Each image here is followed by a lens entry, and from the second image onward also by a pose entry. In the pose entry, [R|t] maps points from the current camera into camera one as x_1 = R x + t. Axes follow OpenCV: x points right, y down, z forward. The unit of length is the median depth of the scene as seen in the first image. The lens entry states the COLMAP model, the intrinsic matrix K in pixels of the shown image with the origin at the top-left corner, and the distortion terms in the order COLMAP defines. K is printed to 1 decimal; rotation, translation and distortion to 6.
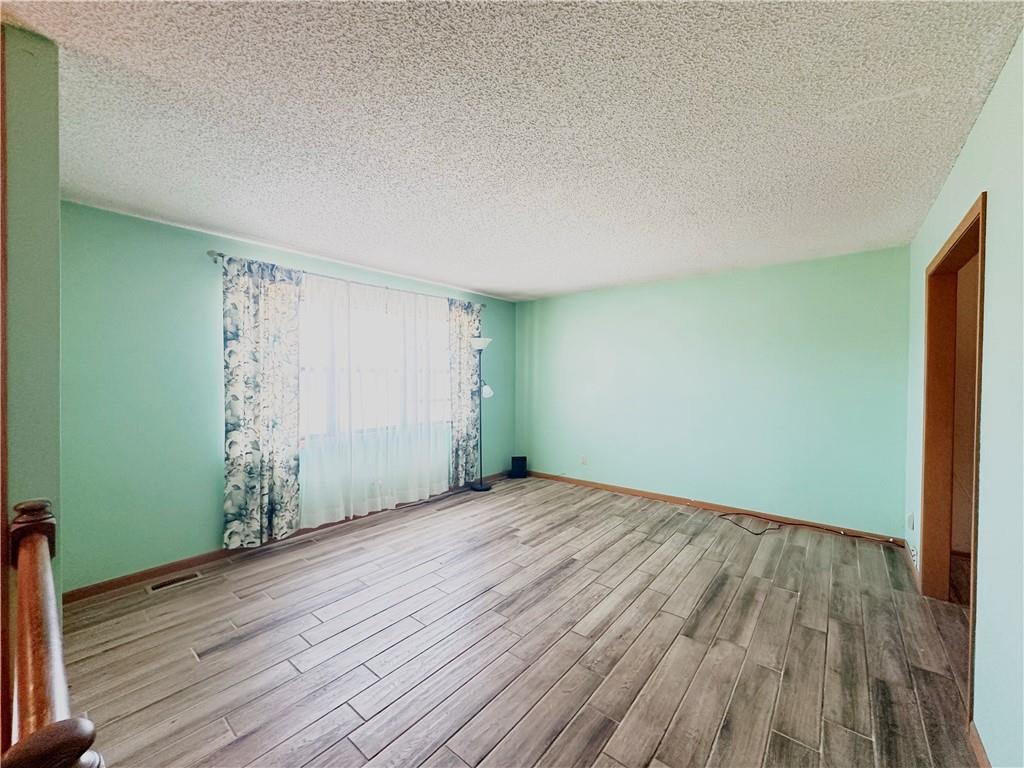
lens RADIAL K [[408.8, 0, 507.4], [0, 408.8, 386.7], [0, 0, 1]] dist [-0.003649, 0.001196]
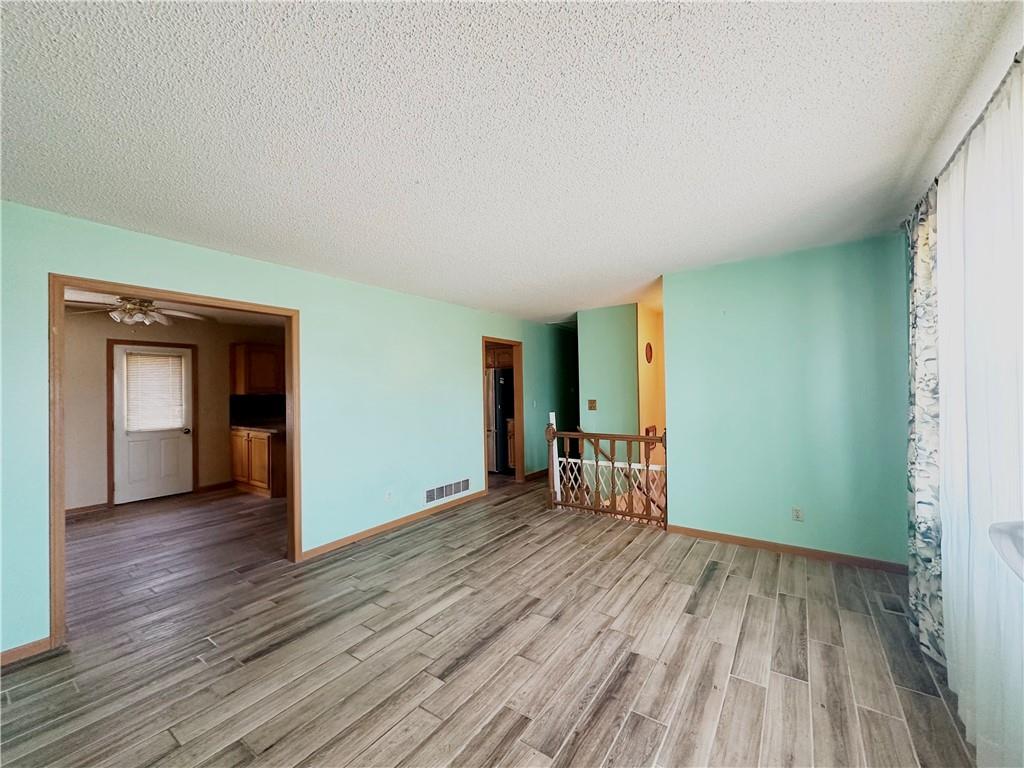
lens RADIAL K [[408.8, 0, 510.2], [0, 408.8, 381.5], [0, 0, 1]] dist [-0.003649, 0.001196]
pose [[-0.997032, 0.014378, -0.075628, 0.096988], [0.014367, 0.999897, 0.000699, -0.033789], [0.075630, -0.000390, -0.997136, 1.610995]]
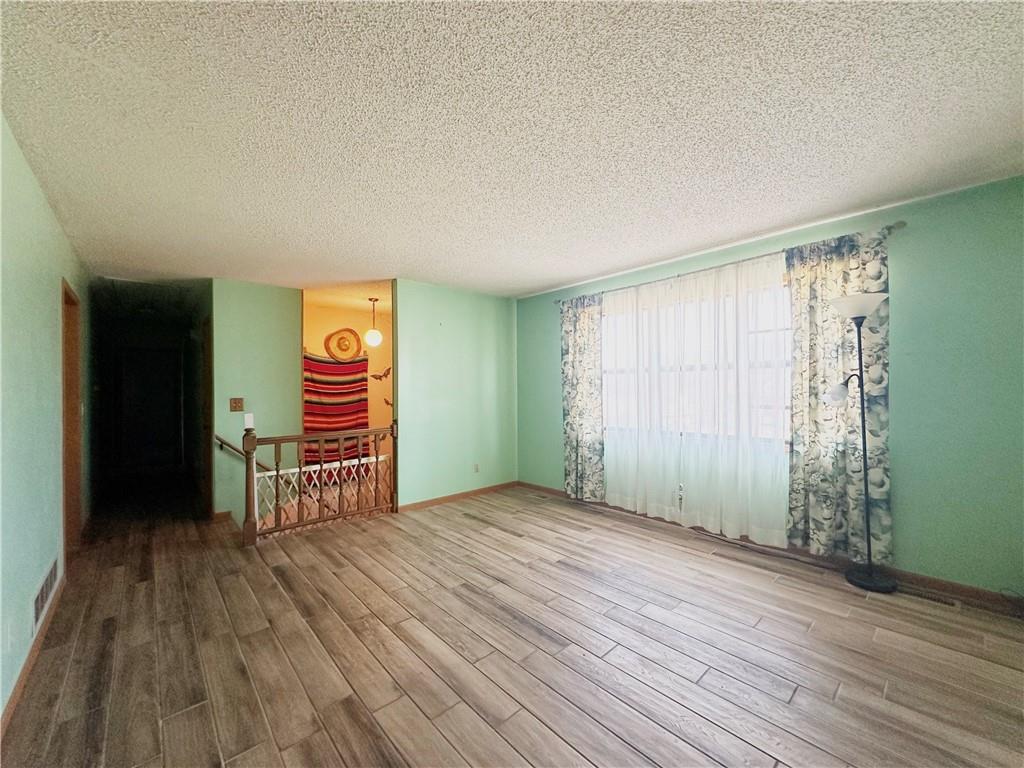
lens RADIAL K [[408.8, 0, 517.3], [0, 408.8, 385.8], [0, 0, 1]] dist [-0.003649, 0.001196]
pose [[-0.139412, -0.001313, -0.990234, 0.817338], [-0.008409, 0.999965, -0.000142, 0.002215], [0.990199, 0.008307, -0.139418, 0.995628]]
